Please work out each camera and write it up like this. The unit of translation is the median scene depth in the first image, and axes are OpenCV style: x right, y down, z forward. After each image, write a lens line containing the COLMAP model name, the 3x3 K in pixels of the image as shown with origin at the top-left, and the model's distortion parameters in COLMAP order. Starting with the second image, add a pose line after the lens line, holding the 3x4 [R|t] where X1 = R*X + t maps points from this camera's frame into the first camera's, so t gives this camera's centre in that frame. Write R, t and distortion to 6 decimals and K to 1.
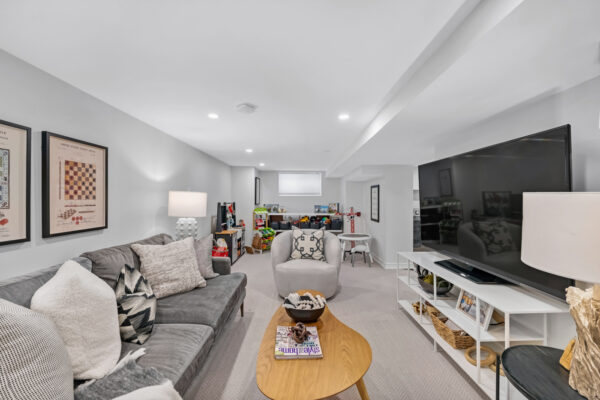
lens RADIAL K [[249.2, 0, 300.0], [0, 249.2, 200.0], [0, 0, 1]] dist [-0.001471, -0.000096]
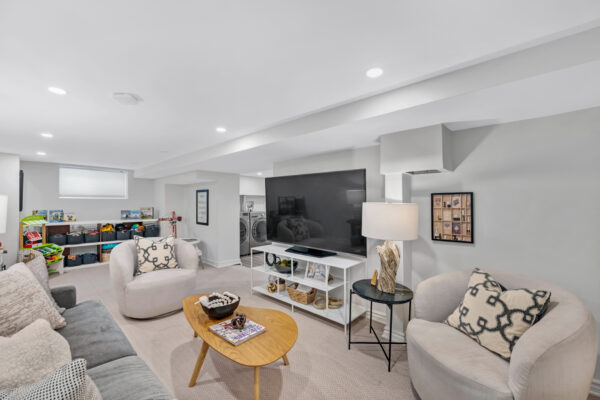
lens RADIAL K [[249.2, 0, 300.0], [0, 249.2, 200.0], [0, 0, 1]] dist [-0.001471, -0.000096]
pose [[0.693058, 0.005236, 0.720862, -0.246986], [0.002486, 0.999950, -0.009653, -0.007560], [-0.720877, 0.008482, 0.693011, -0.004652]]
